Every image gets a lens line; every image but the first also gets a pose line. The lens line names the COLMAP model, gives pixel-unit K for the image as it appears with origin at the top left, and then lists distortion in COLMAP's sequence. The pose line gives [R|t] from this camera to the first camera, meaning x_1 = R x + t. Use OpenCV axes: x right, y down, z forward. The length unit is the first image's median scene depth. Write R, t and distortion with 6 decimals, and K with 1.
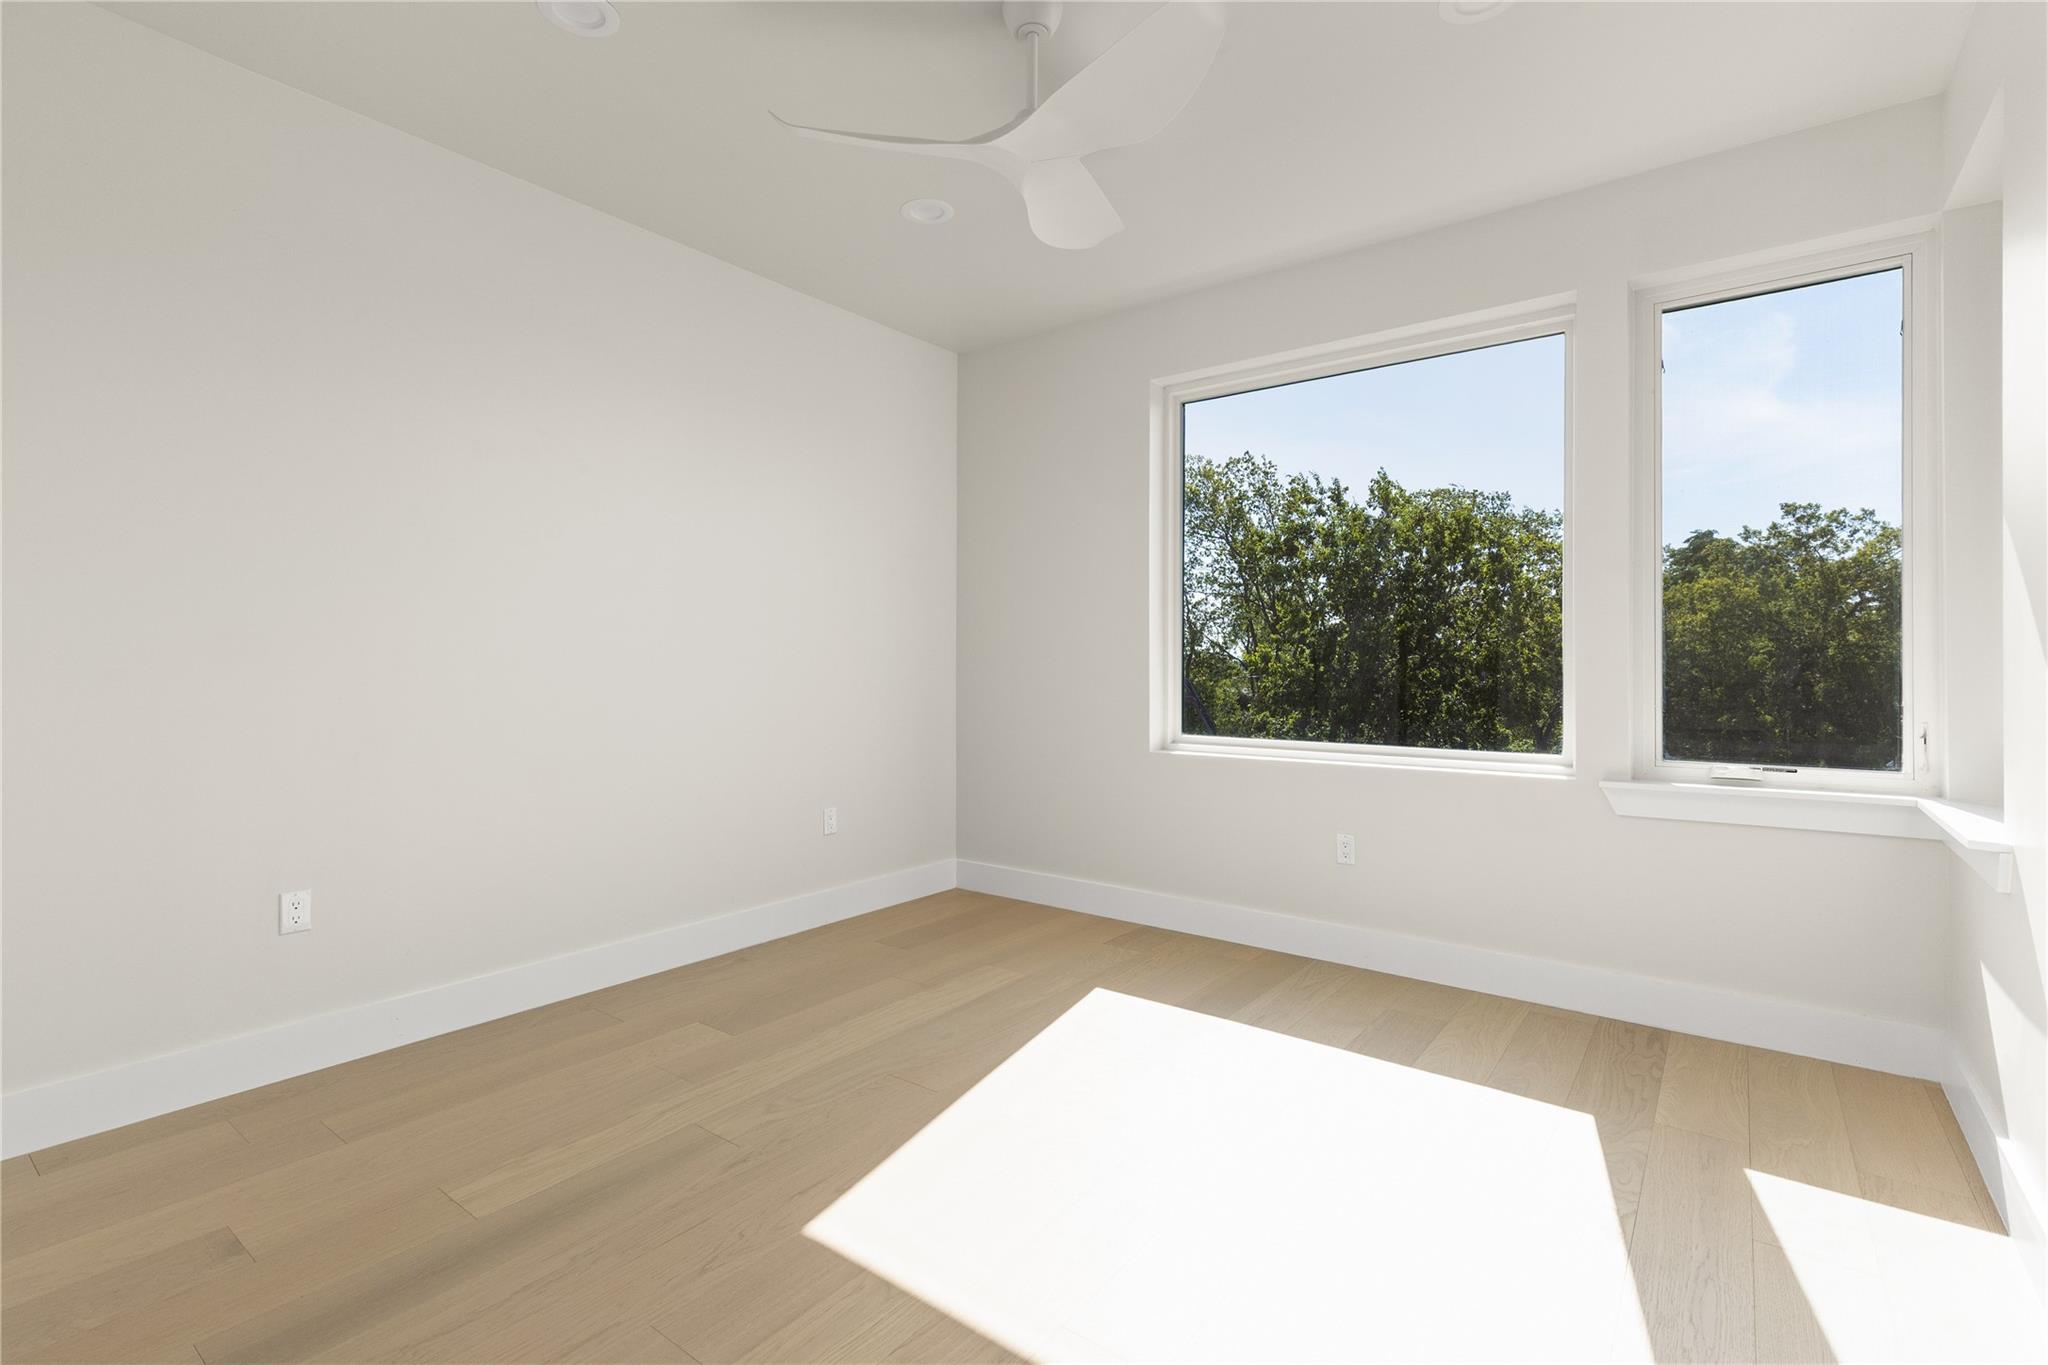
lens RADIAL K [[931.2, 0, 1030.9], [0, 931.2, 675.9], [0, 0, 1]] dist [0.001254, 0.000005]
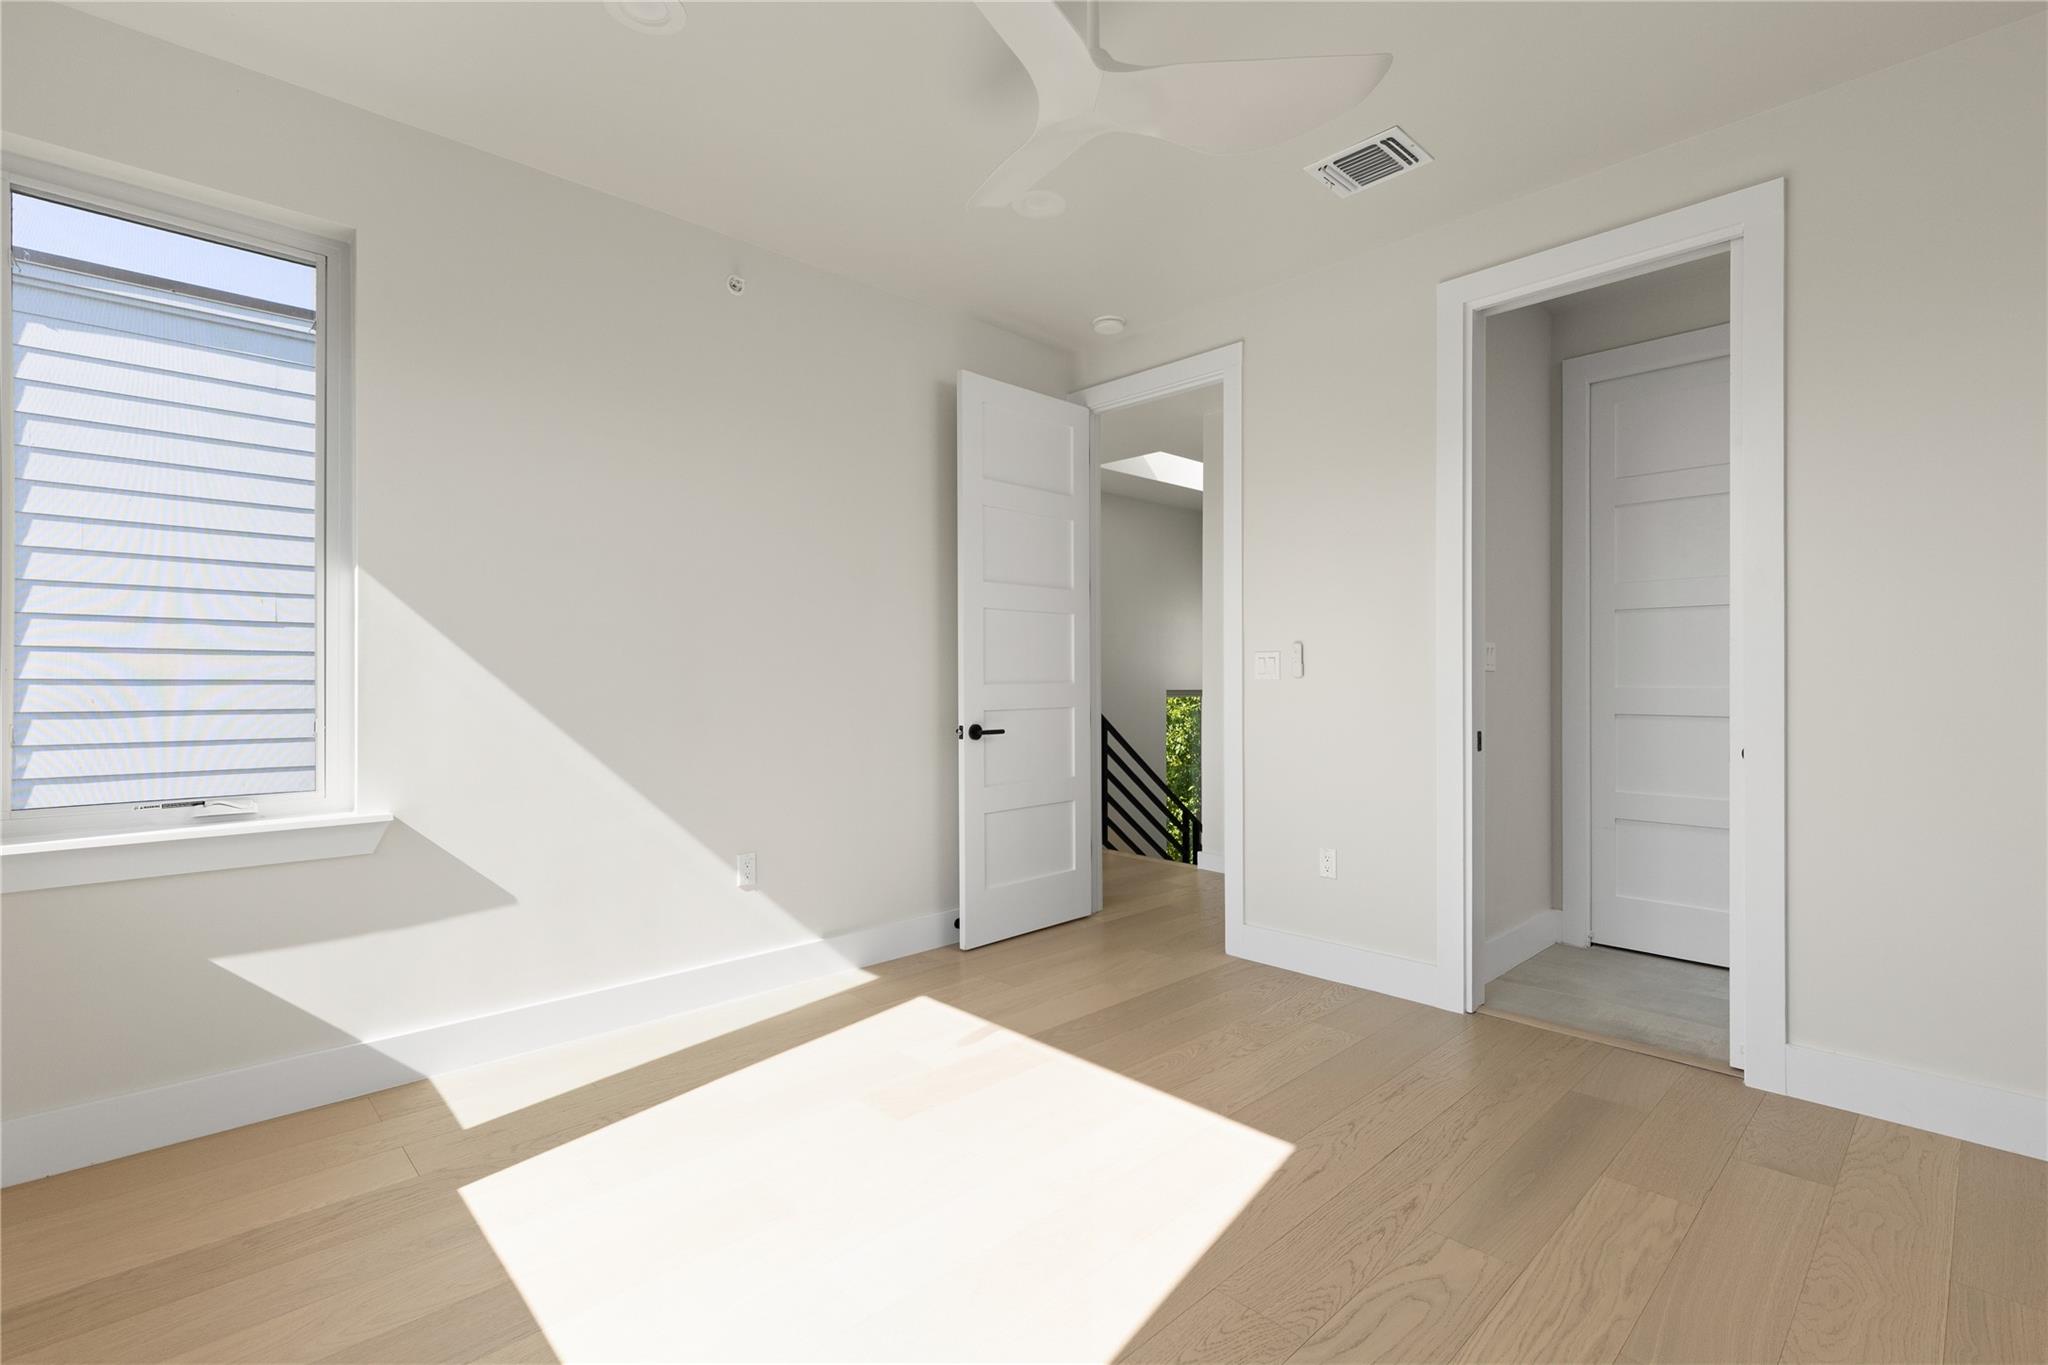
lens RADIAL K [[931.2, 0, 1030.9], [0, 931.2, 675.9], [0, 0, 1]] dist [0.001254, 0.000005]
pose [[-0.986794, 0.000547, 0.161980, -0.080420], [0.000742, 0.999999, 0.001138, -0.018221], [-0.161979, 0.001243, -0.986793, 1.823546]]
